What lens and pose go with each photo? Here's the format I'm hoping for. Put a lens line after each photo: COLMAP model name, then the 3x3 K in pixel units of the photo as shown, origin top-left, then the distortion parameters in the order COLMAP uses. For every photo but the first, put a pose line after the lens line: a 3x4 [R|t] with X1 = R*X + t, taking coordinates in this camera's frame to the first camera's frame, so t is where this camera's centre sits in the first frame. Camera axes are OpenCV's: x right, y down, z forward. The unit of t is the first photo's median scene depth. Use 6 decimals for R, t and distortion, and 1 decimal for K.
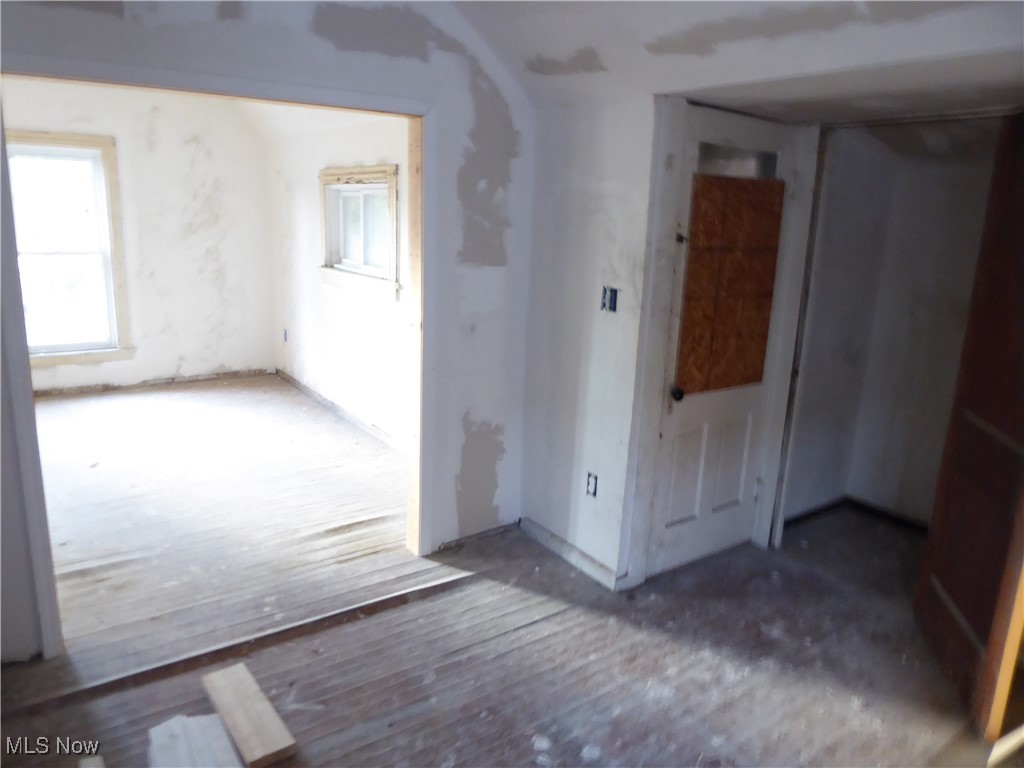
lens RADIAL K [[734.5, 0, 512.0], [0, 734.5, 384.0], [0, 0, 1]] dist [-0.024466, 0.001900]
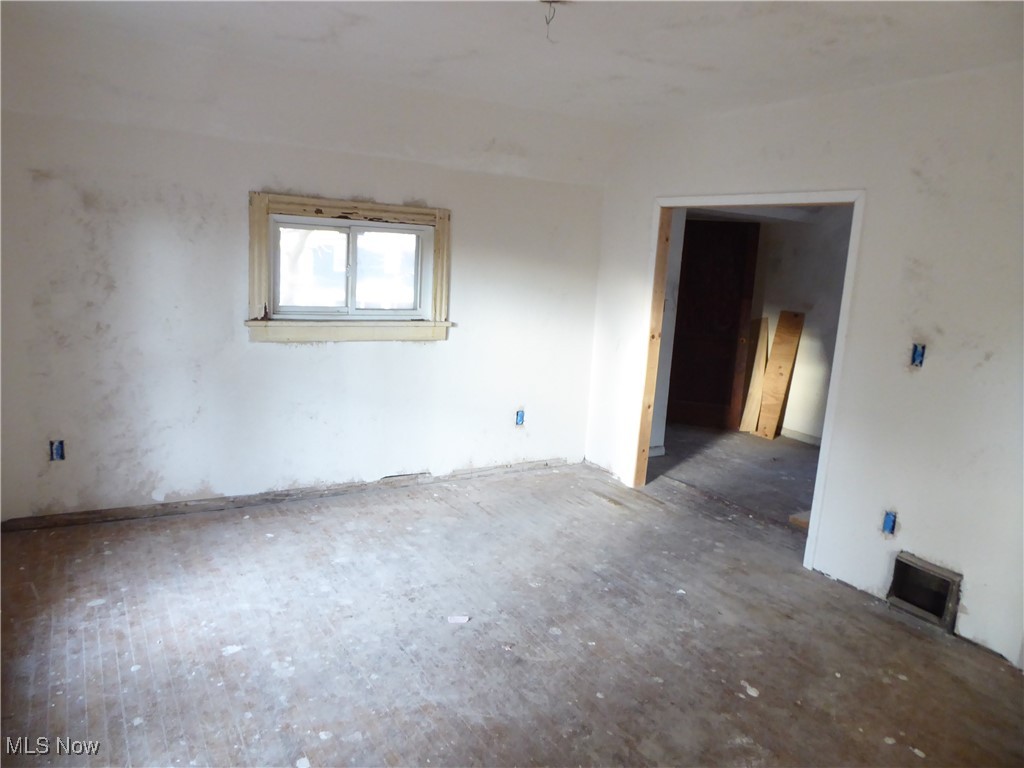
lens RADIAL K [[734.5, 0, 512.0], [0, 734.5, 384.0], [0, 0, 1]] dist [-0.024466, 0.001900]
pose [[0.033907, -0.206010, 0.977962, -0.908987], [0.162960, 0.966569, 0.197960, -0.184489], [-0.986050, 0.152657, 0.066345, 0.639841]]
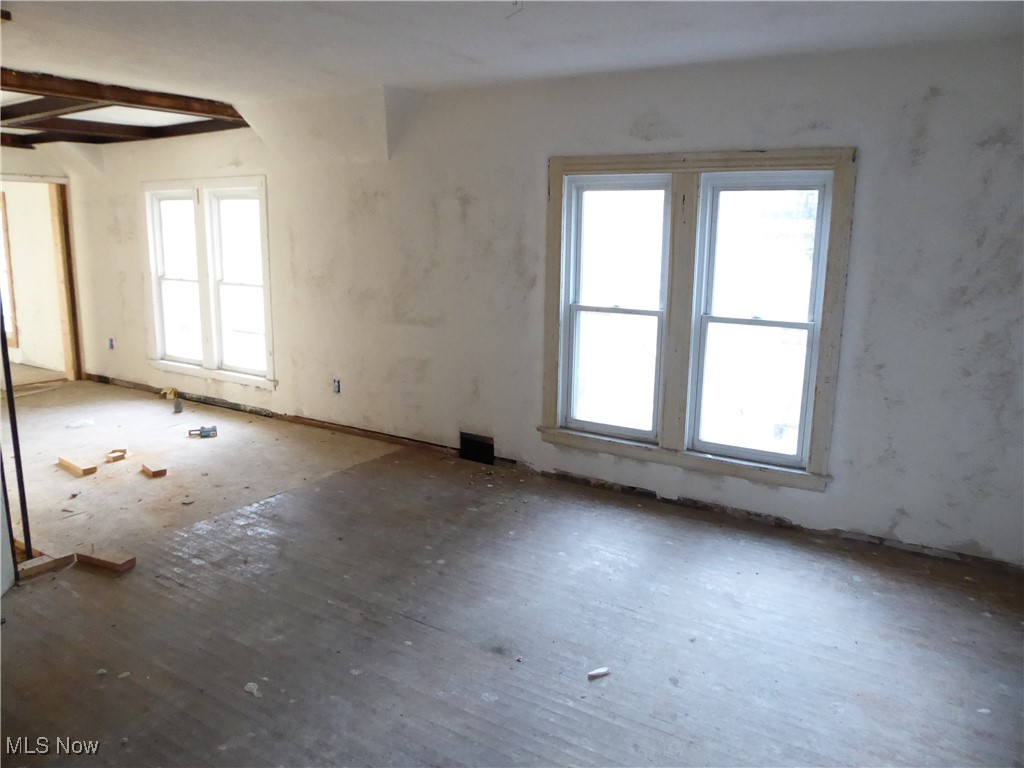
lens RADIAL K [[734.5, 0, 512.0], [0, 734.5, 384.0], [0, 0, 1]] dist [-0.024466, 0.001900]
pose [[0.416881, 0.144646, -0.897378, -0.073045], [-0.215818, 0.974777, 0.056862, -0.106133], [0.882968, 0.169965, 0.437583, 0.468010]]
